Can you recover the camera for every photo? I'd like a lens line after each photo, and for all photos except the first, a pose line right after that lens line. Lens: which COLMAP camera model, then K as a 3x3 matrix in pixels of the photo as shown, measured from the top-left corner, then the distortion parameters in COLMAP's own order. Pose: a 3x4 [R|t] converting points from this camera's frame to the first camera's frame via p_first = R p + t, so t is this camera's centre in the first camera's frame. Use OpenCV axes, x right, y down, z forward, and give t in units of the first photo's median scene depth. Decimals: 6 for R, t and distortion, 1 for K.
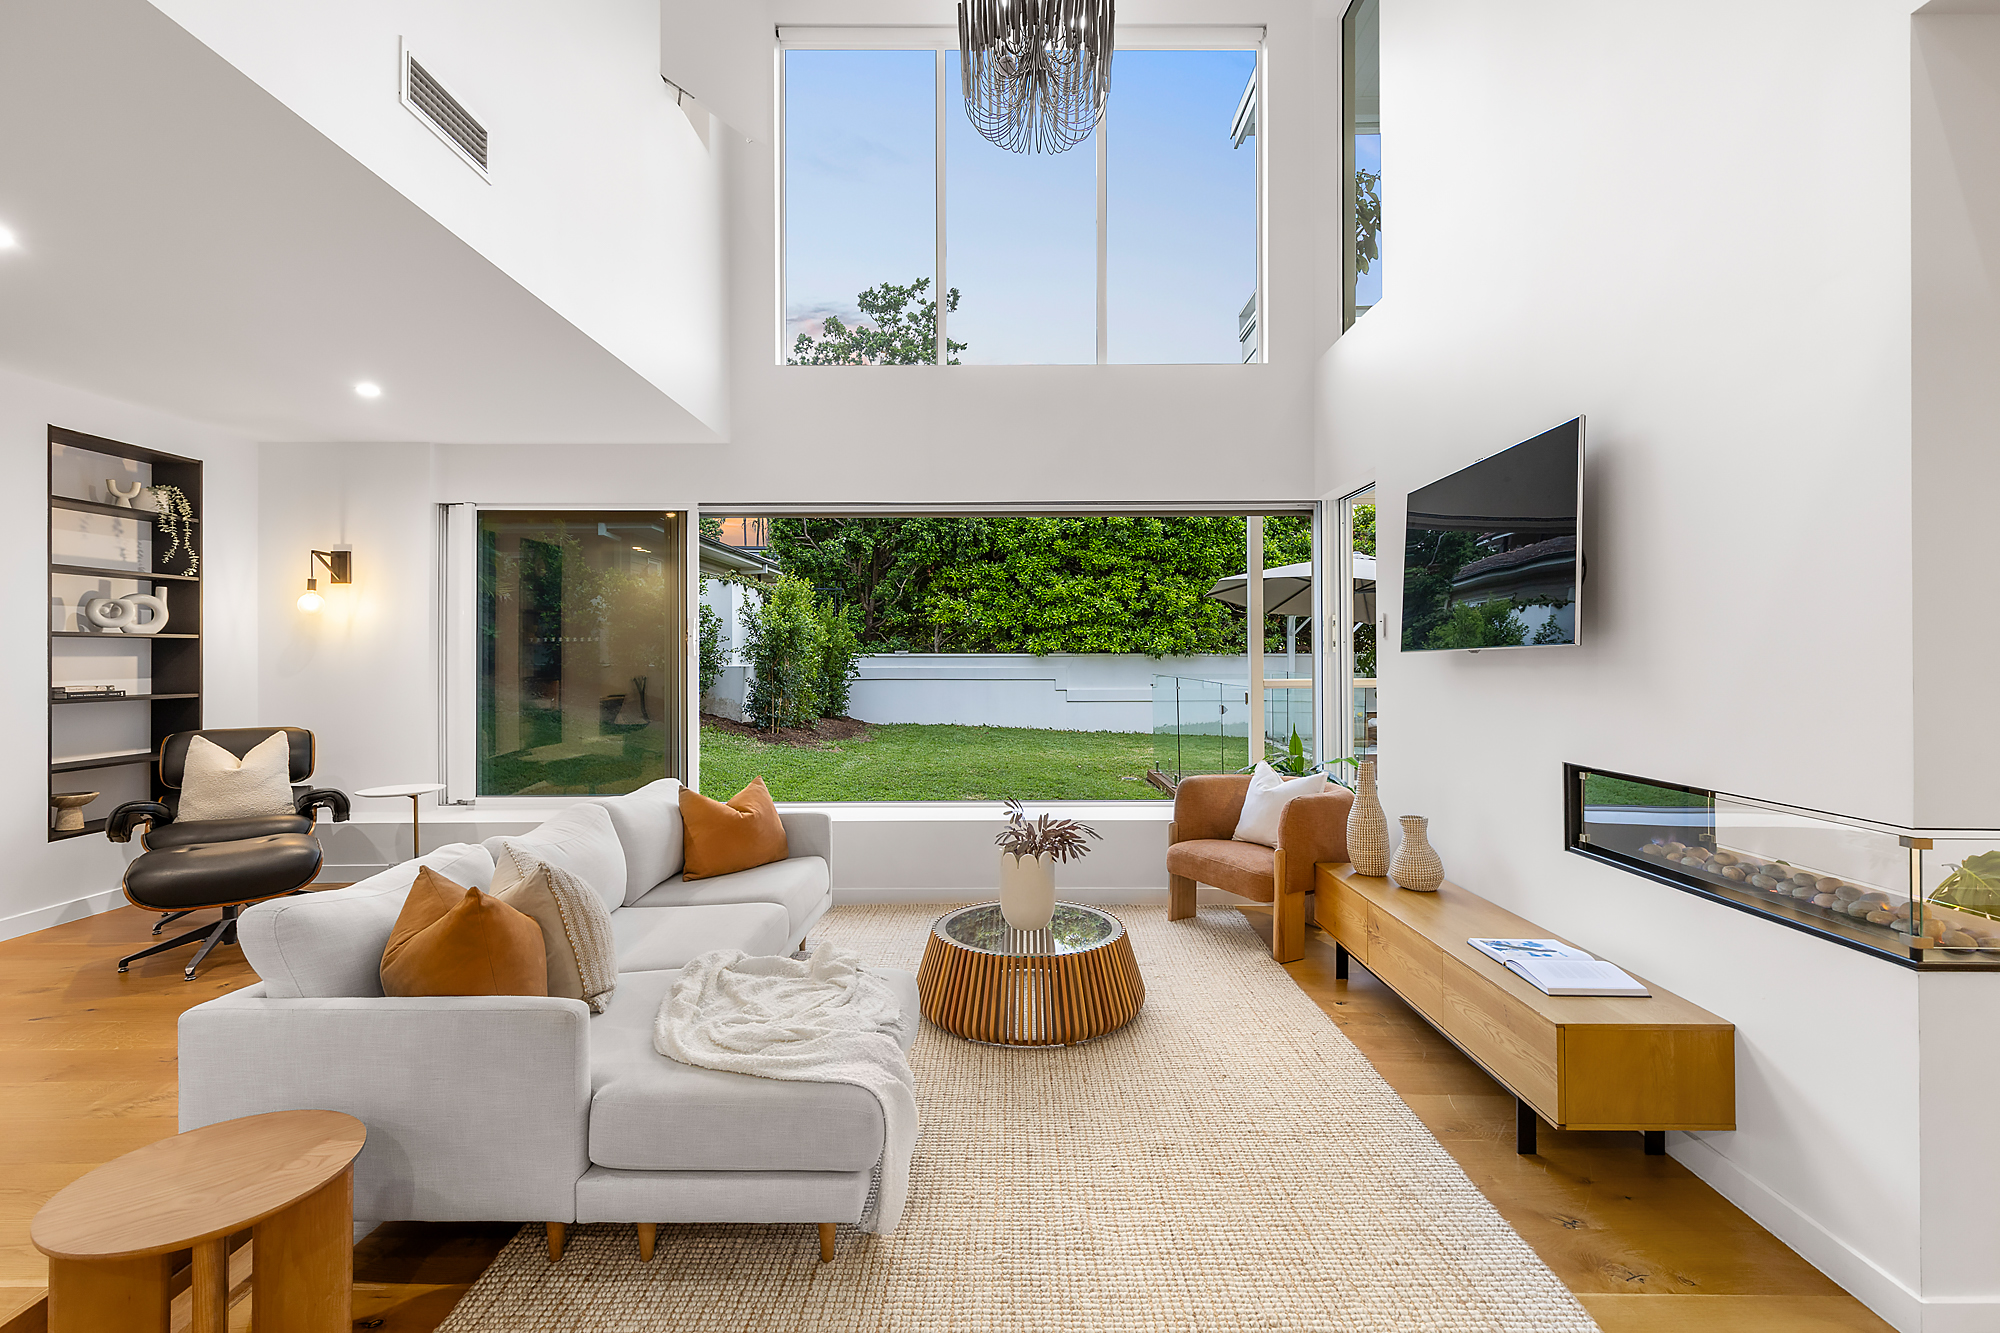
lens RADIAL K [[900.0, 0, 1005.4], [0, 900.0, 660.4], [0, 0, 1]] dist [0.011277, 0.000177]
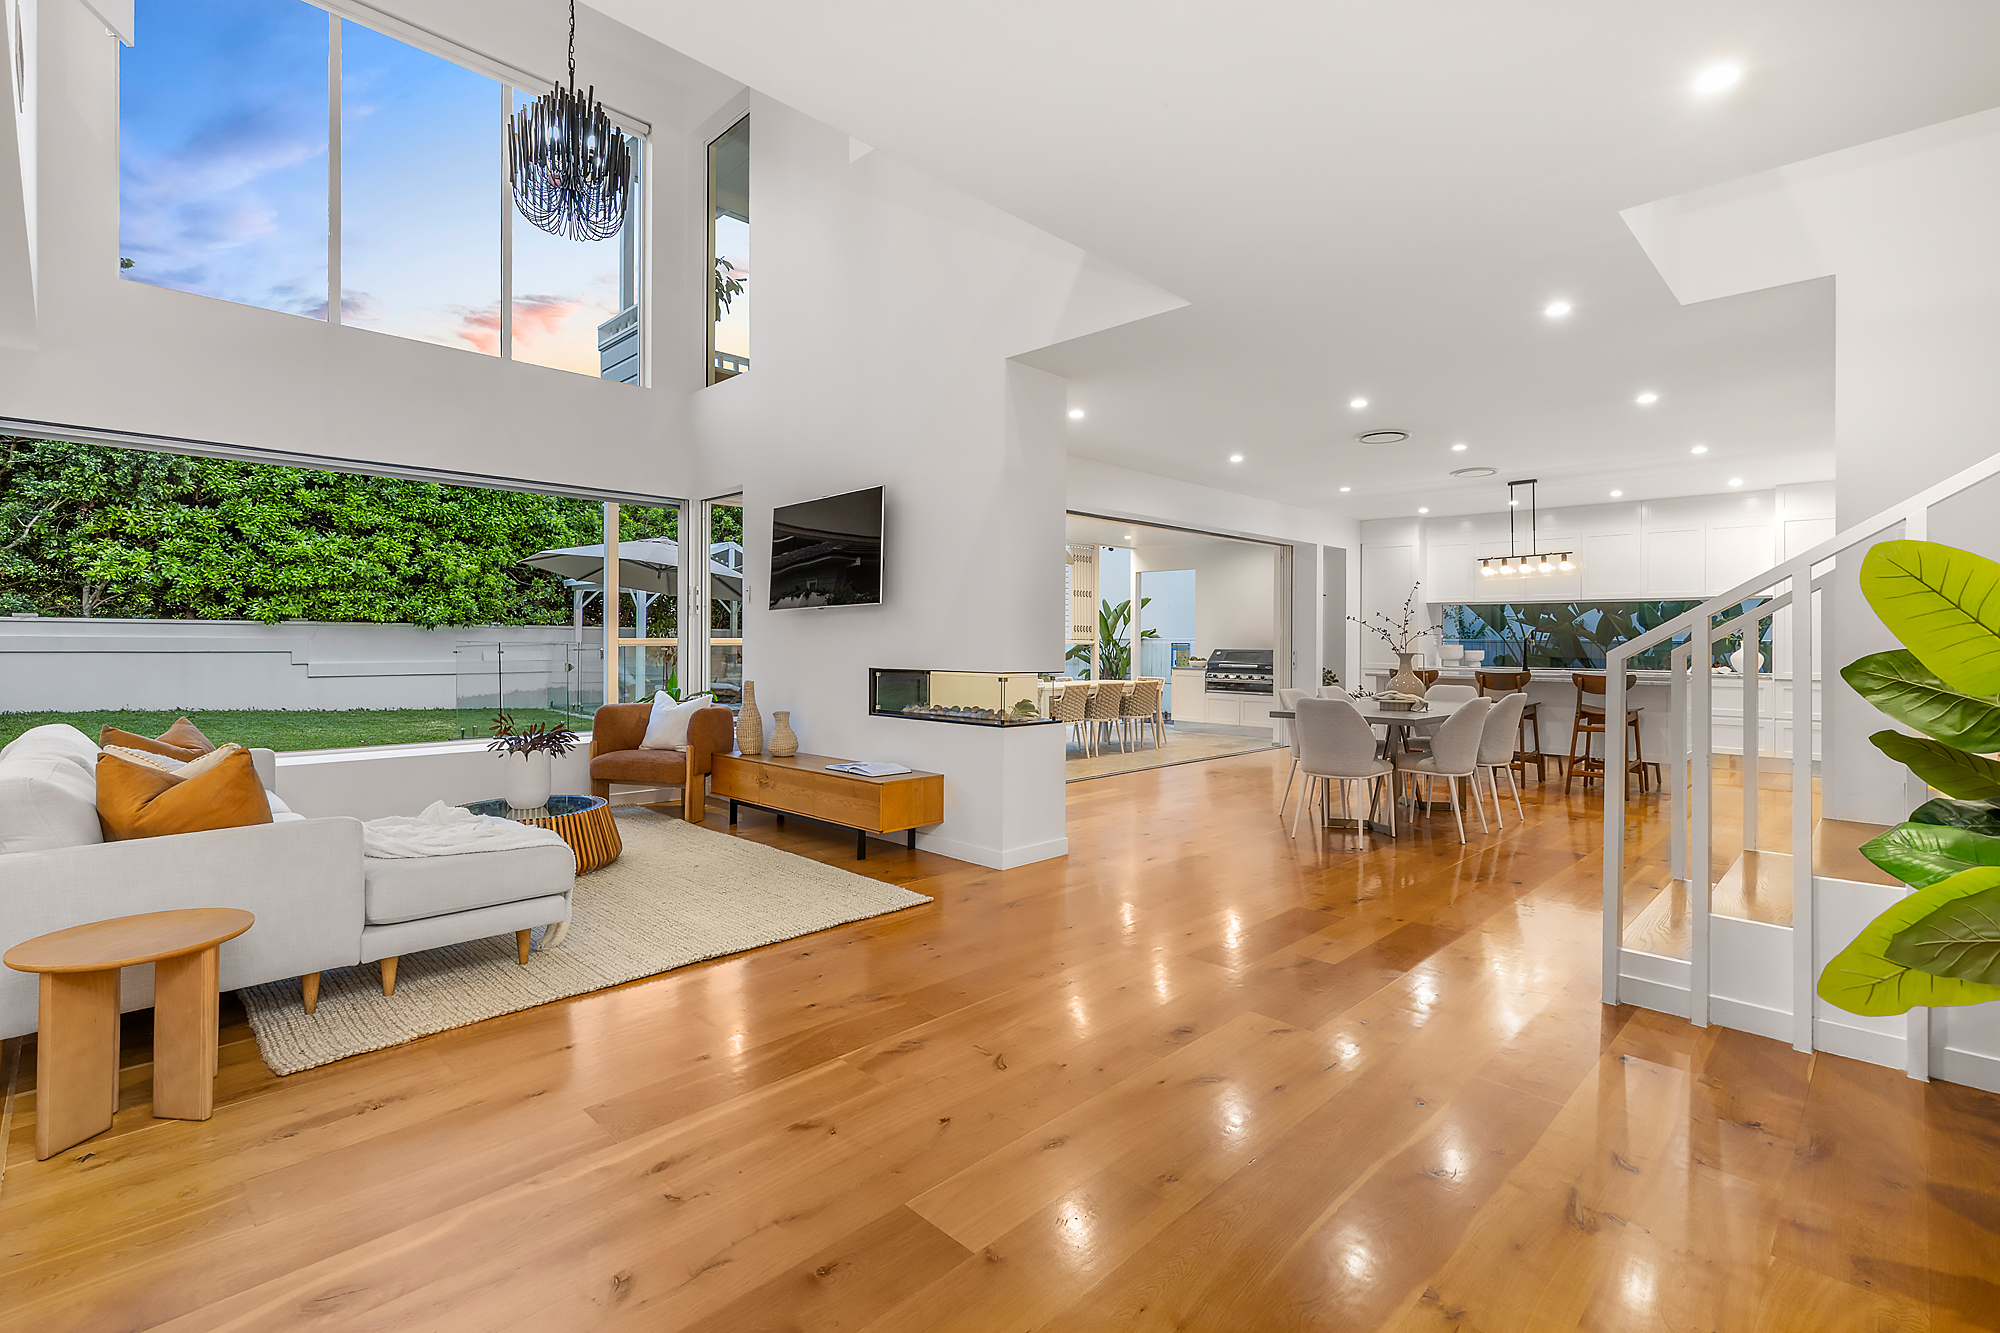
lens RADIAL K [[900.0, 0, 976.6], [0, 900.0, 632.6], [0, 0, 1]] dist [0.011277, 0.000177]
pose [[0.721514, 0.012494, 0.692287, -0.073190], [-0.006307, 0.999914, -0.011472, 0.009105], [-0.692371, 0.003911, 0.721531, -0.070705]]
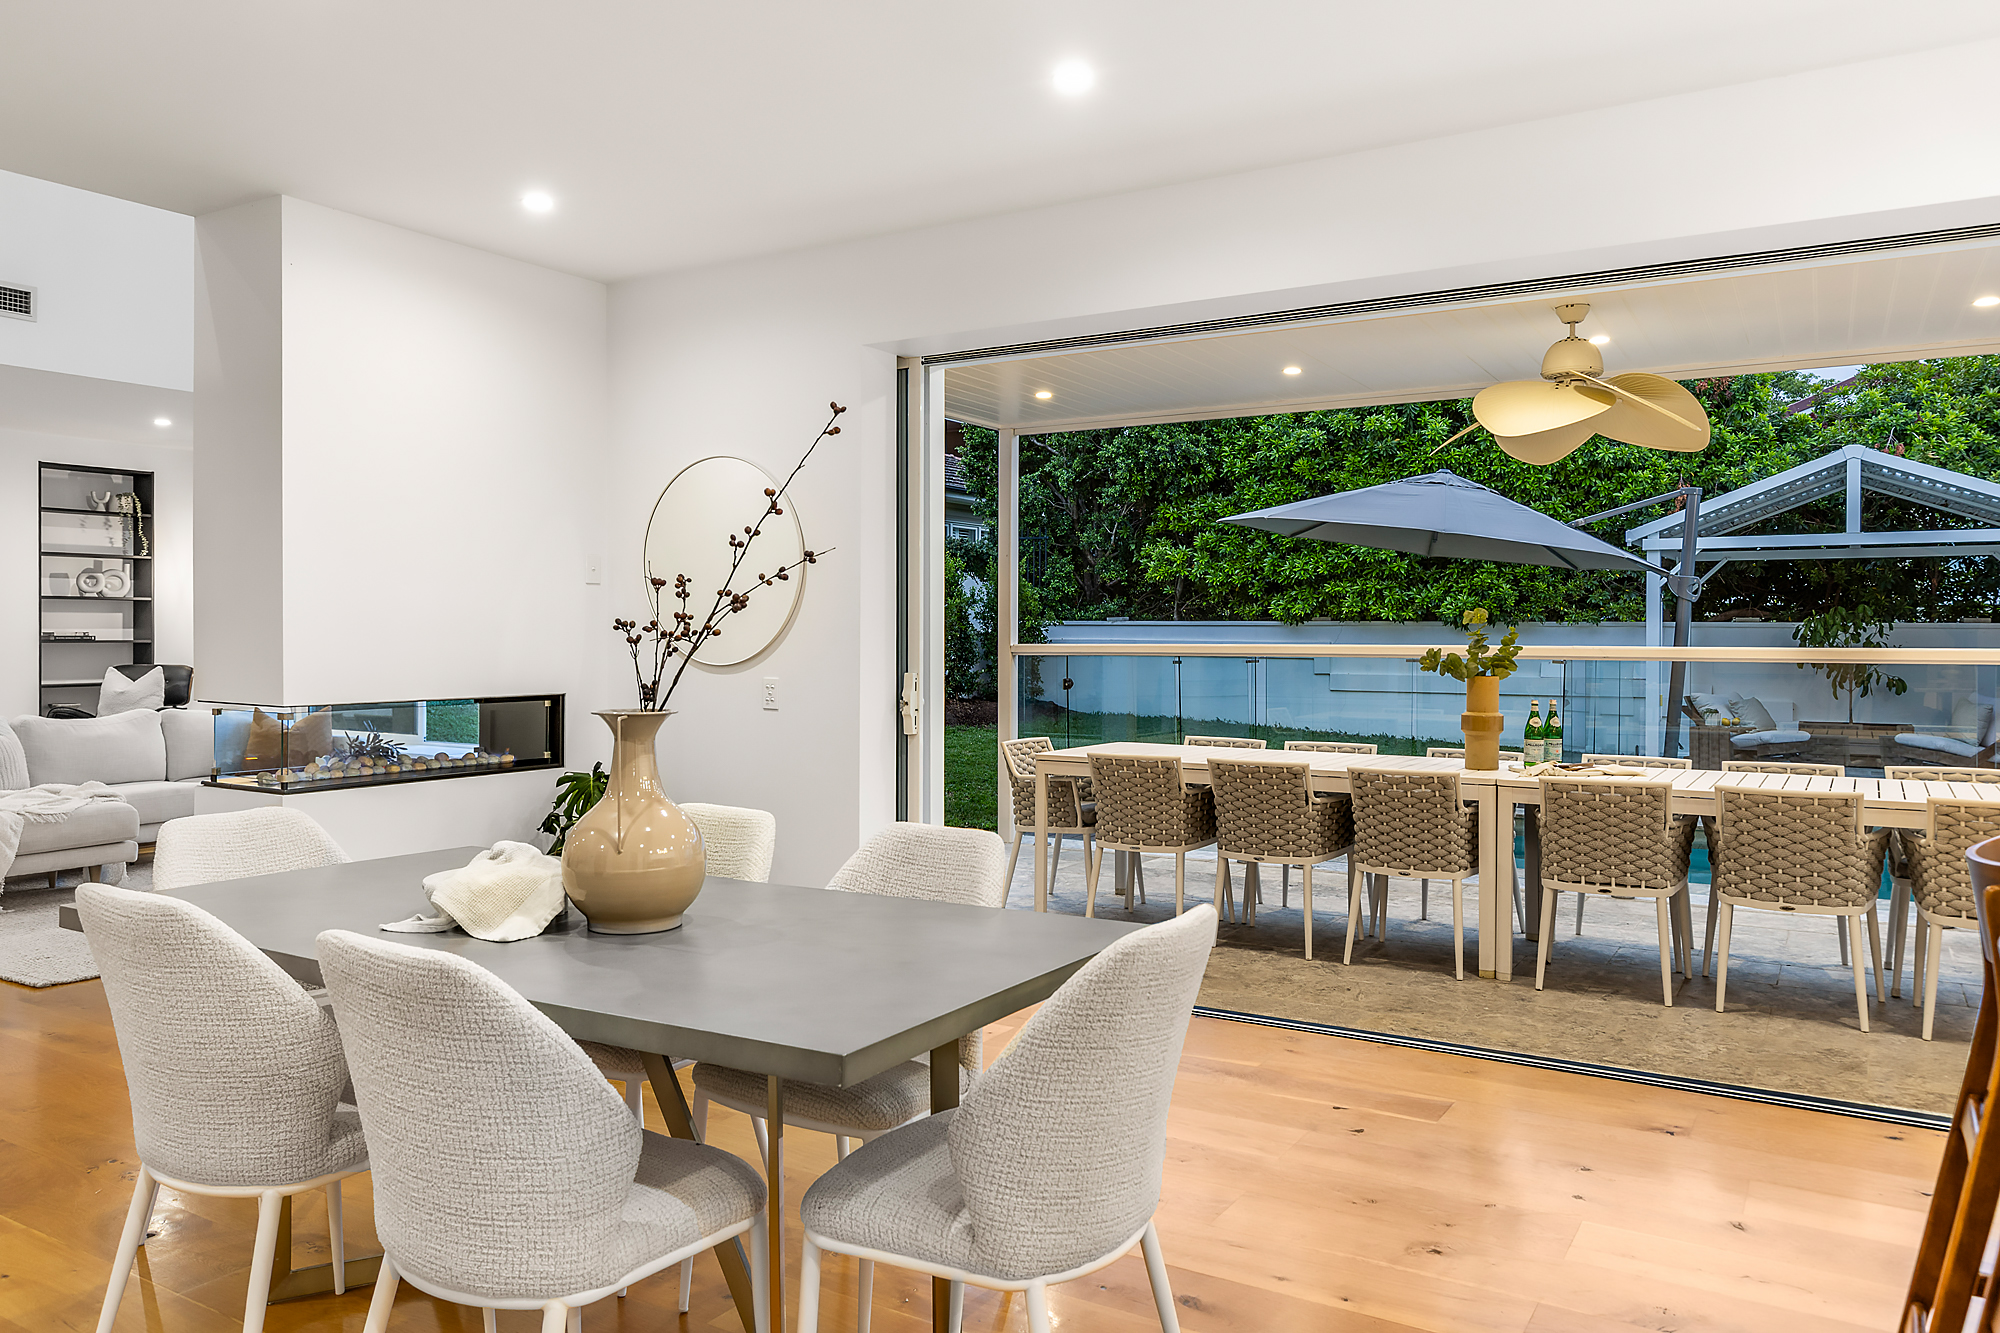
lens RADIAL K [[1384.3, 0, 1003.3], [0, 1384.3, 662.5], [0, 0, 1]] dist [0.001619, 0.002055]
pose [[0.851088, 0.018876, -0.524683, 0.427401], [-0.009542, 0.999745, 0.020490, 0.004691], [0.524936, -0.012433, 0.851051, -0.037031]]
